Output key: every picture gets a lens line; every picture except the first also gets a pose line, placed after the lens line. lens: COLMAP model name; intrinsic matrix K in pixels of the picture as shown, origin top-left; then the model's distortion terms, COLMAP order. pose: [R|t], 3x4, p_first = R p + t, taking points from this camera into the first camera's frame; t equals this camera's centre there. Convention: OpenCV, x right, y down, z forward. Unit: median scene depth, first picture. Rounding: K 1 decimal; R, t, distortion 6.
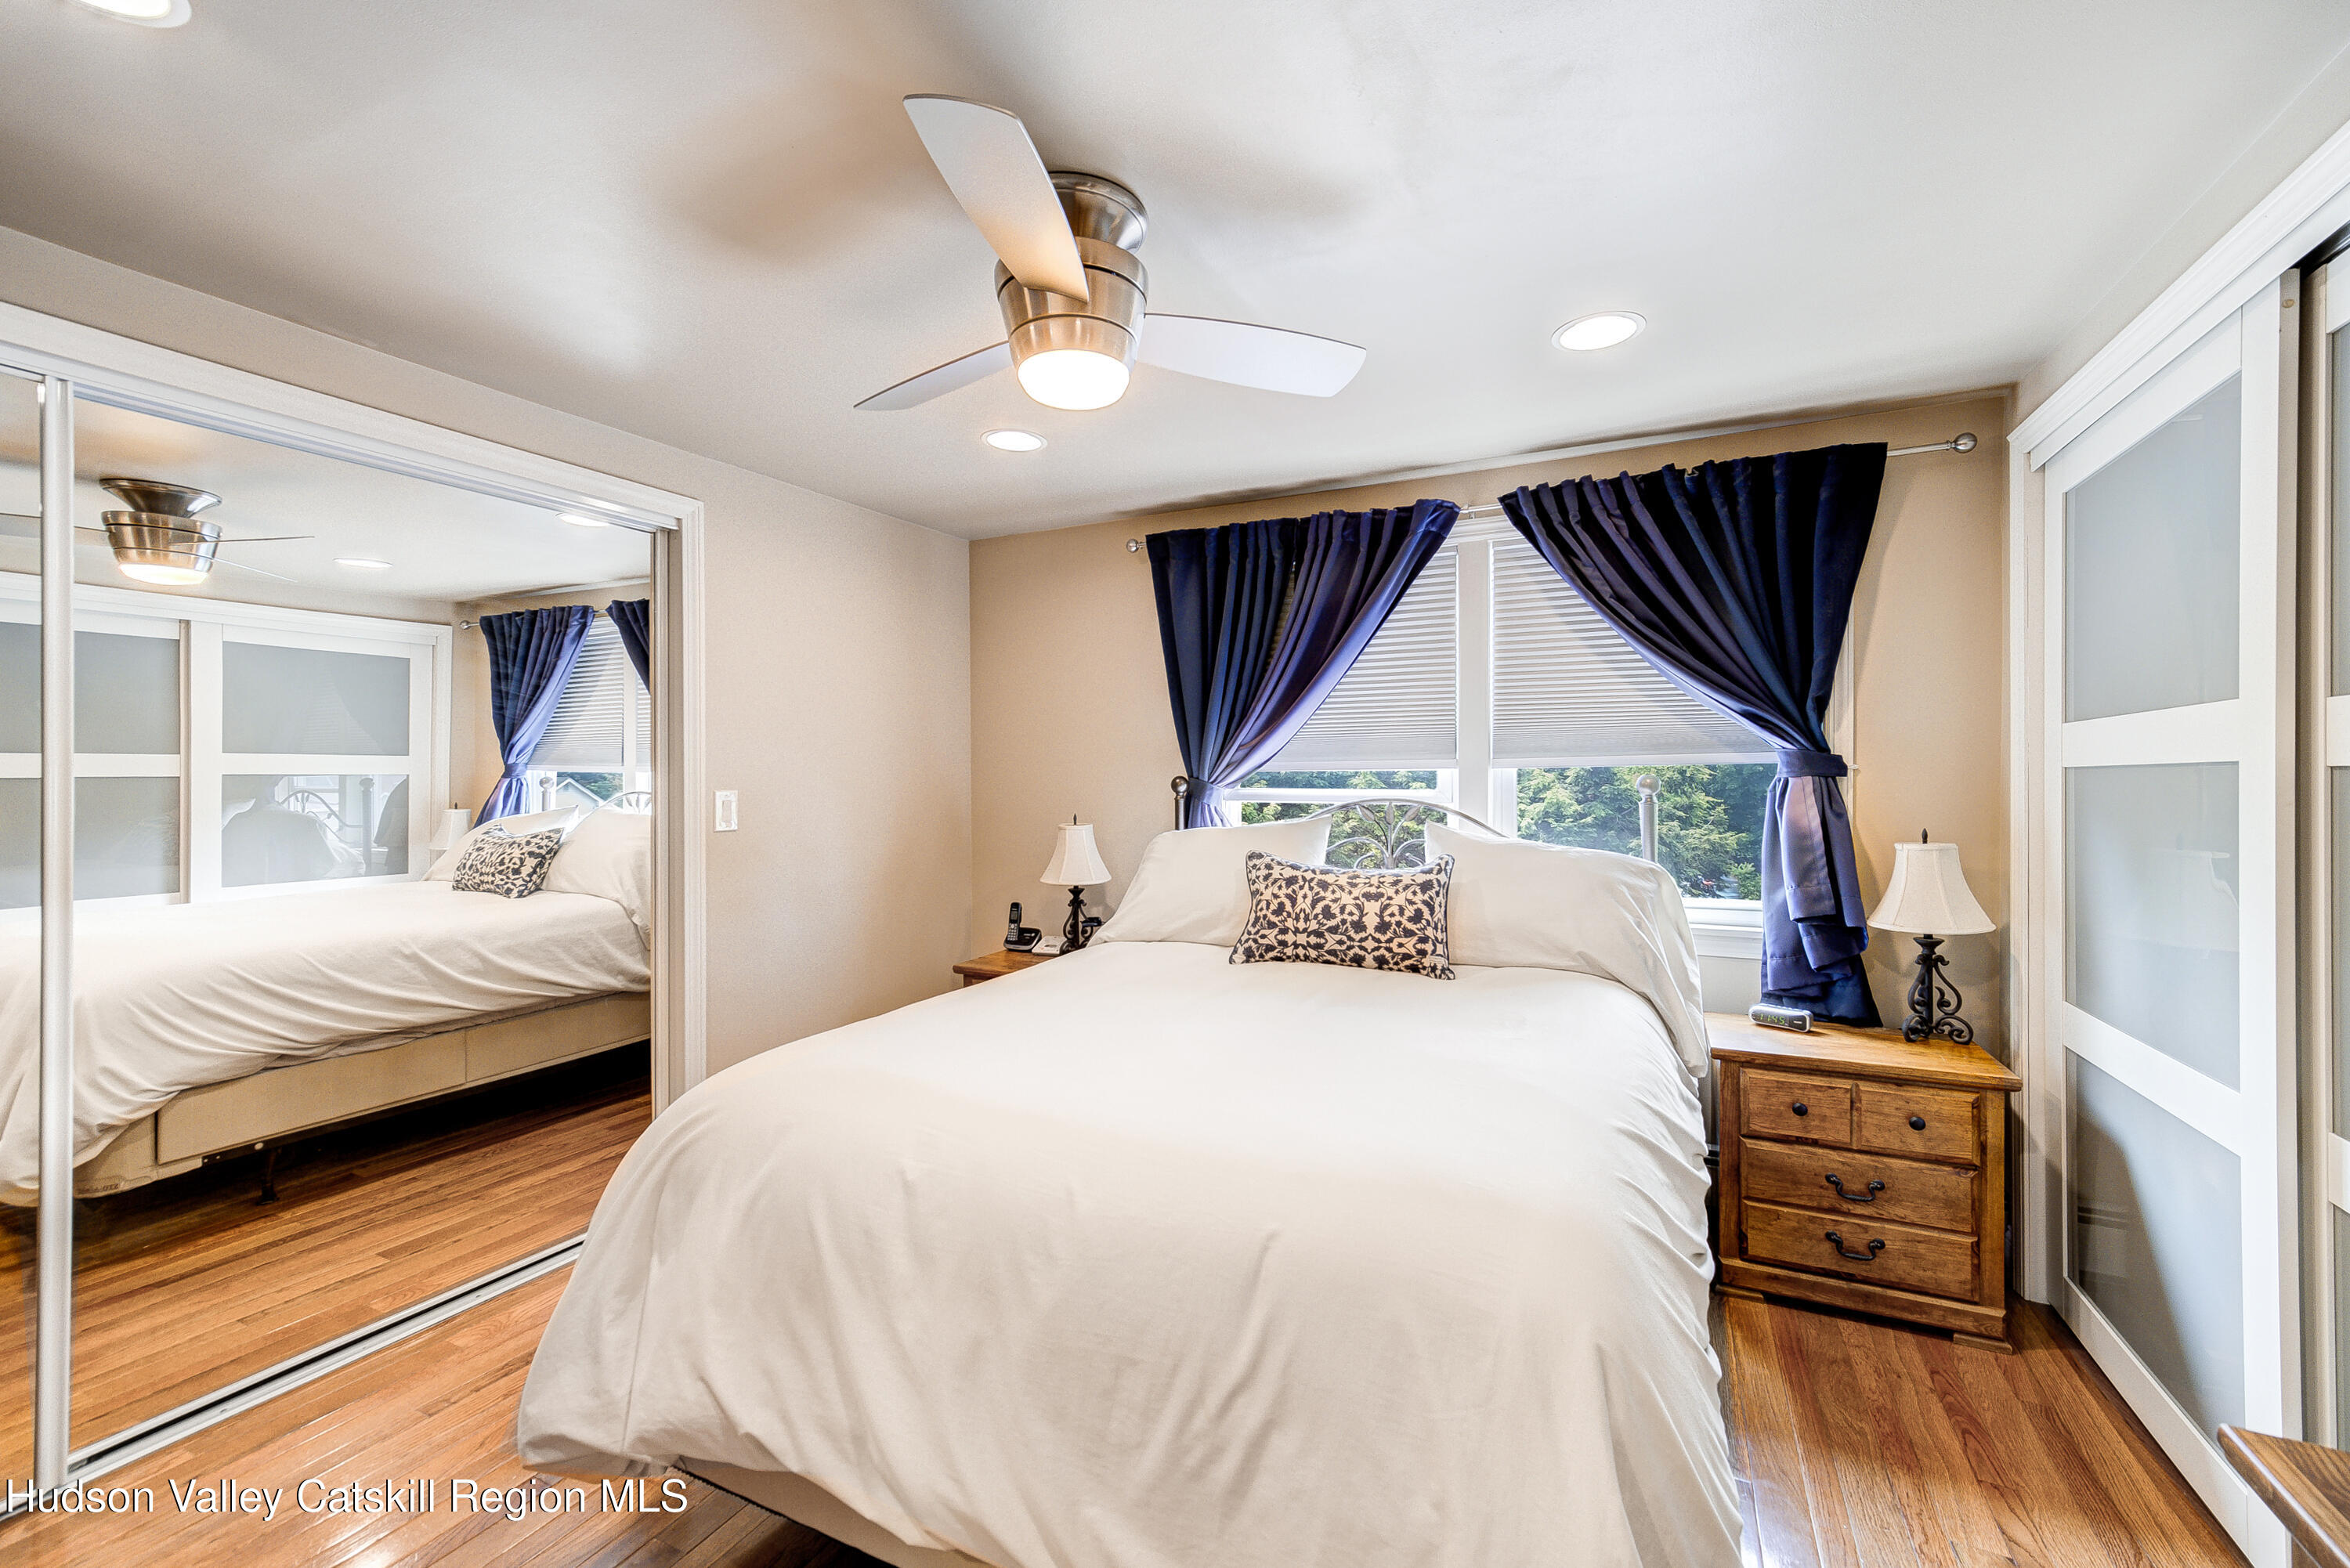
lens RADIAL K [[975.4, 0, 1180.6], [0, 975.4, 777.6], [0, 0, 1]] dist [0.010043, -0.000020]
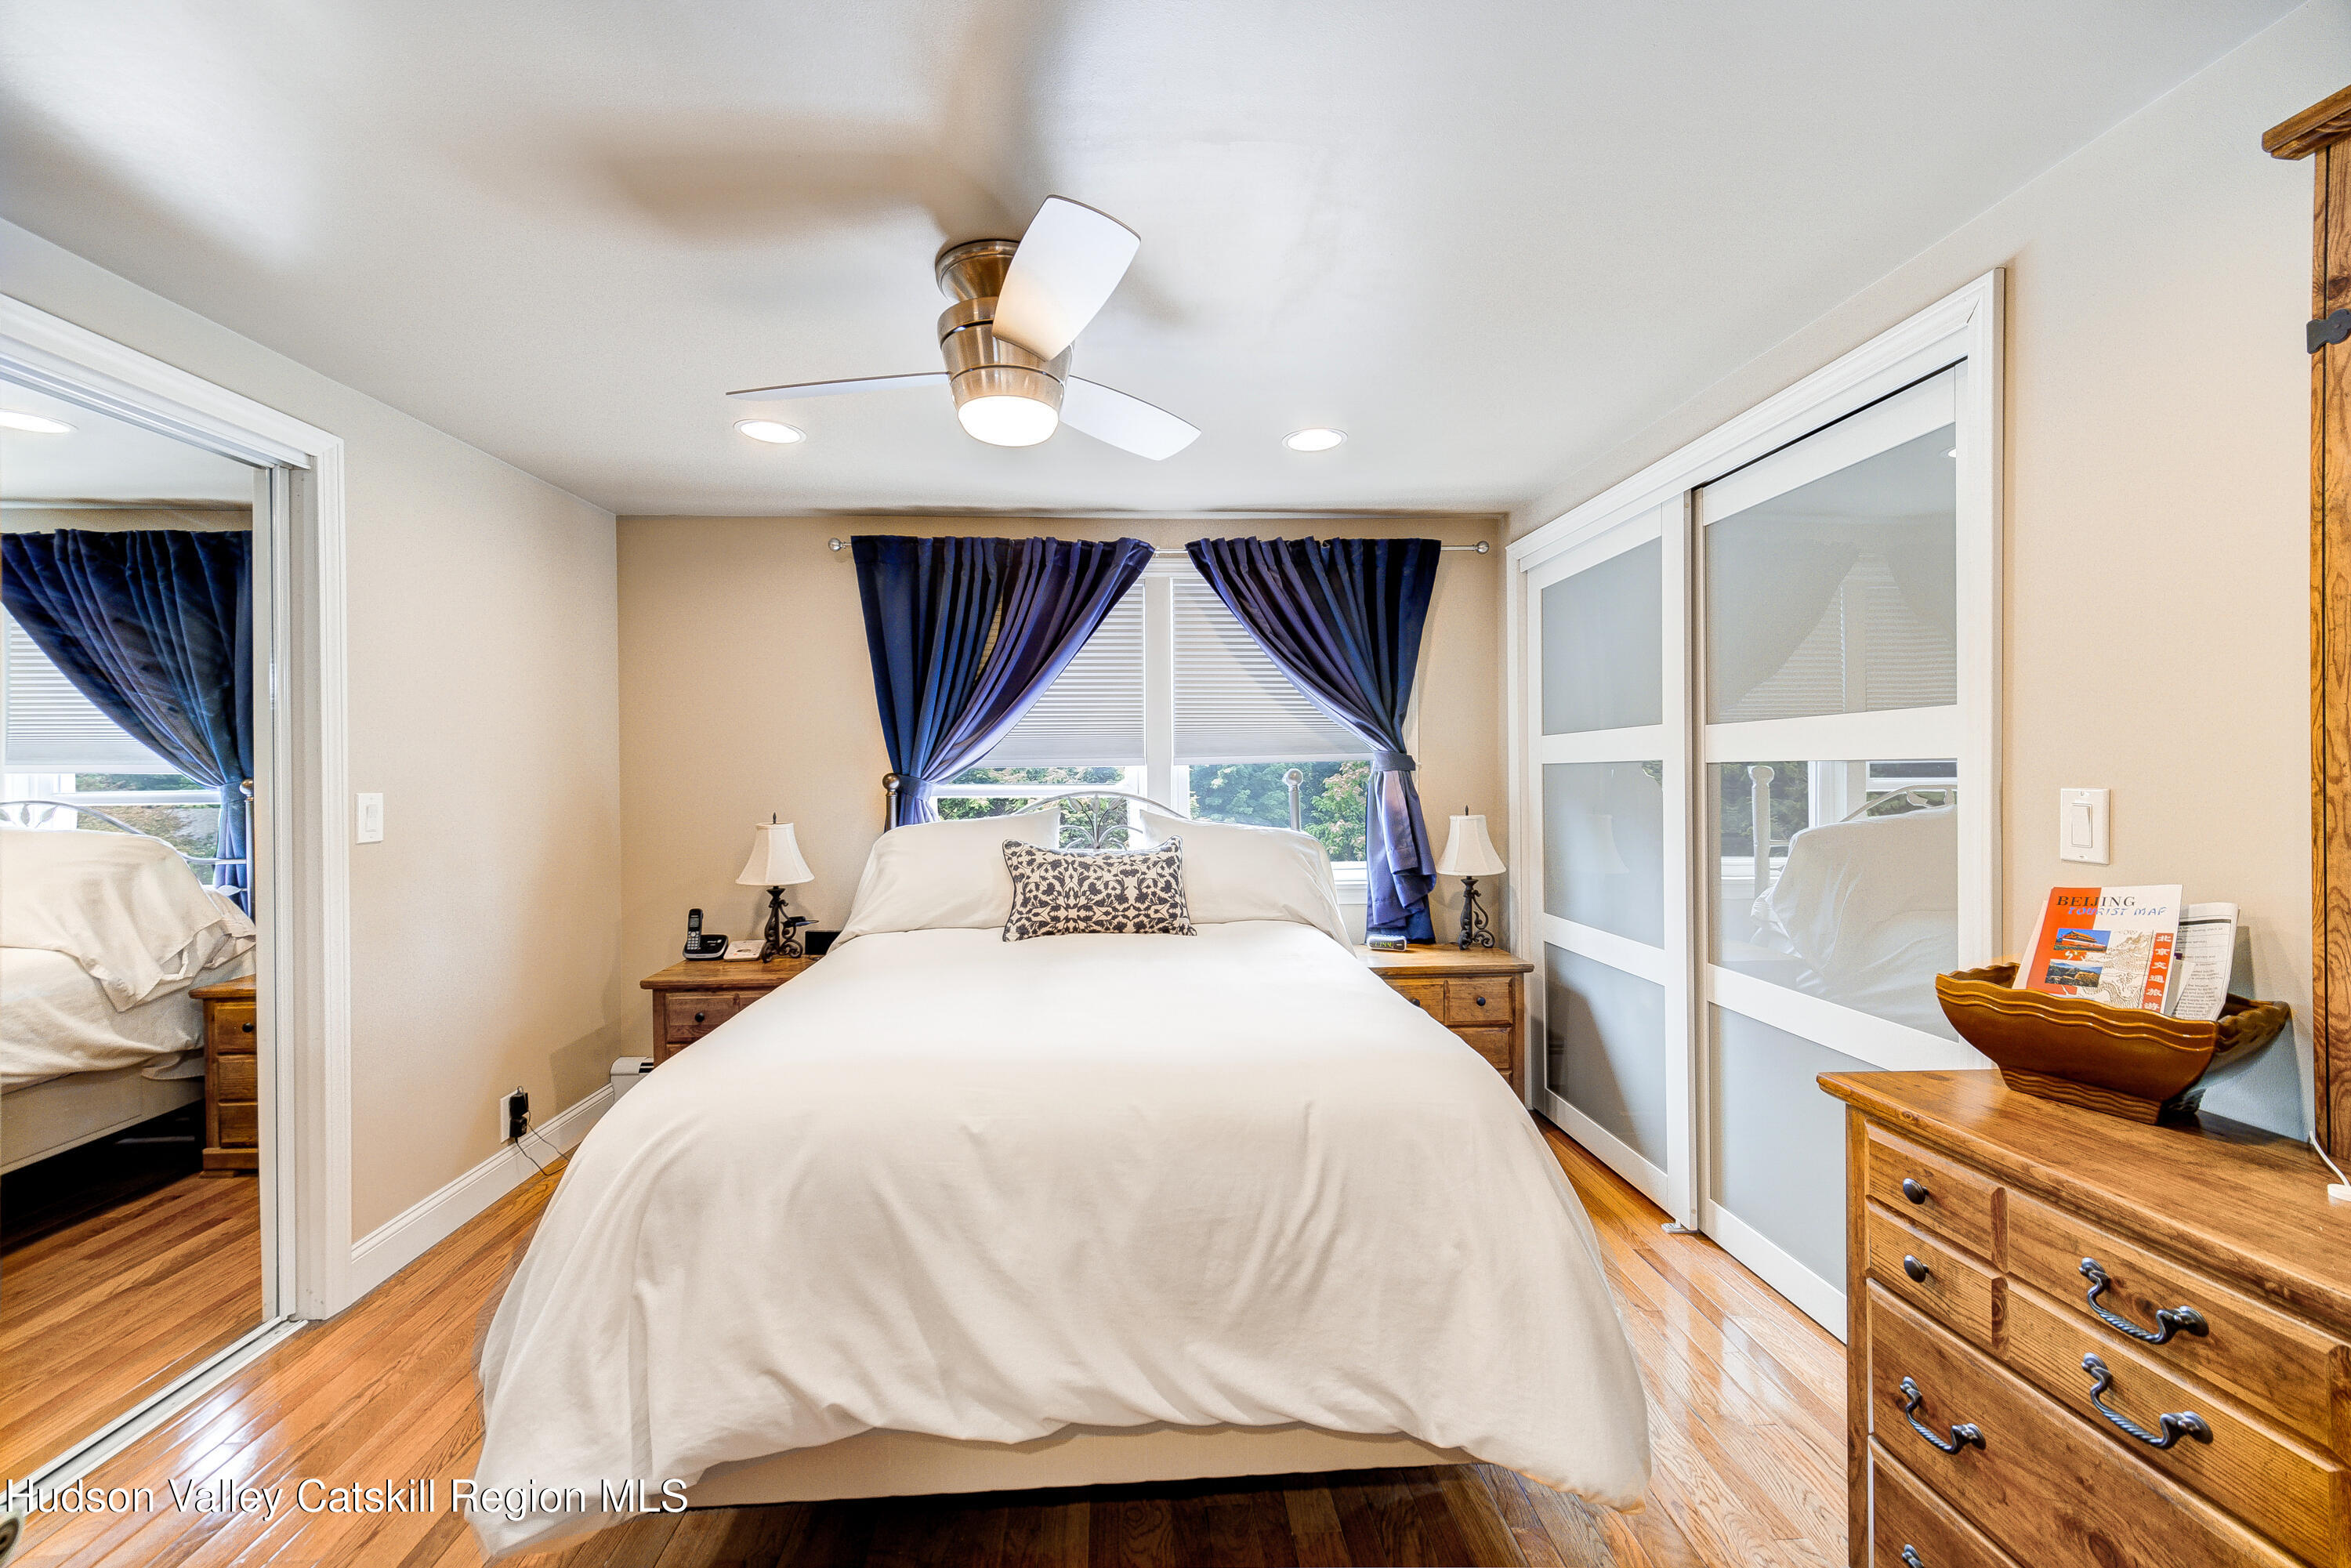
lens RADIAL K [[941.0, 0, 1170.7], [0, 941.0, 776.2], [0, 0, 1]] dist [0.011158, 0.000262]
pose [[0.874519, -0.006576, 0.484947, -0.310829], [0.006285, 0.999978, 0.002226, 0.001758], [-0.484951, 0.001101, 0.874541, -0.026331]]
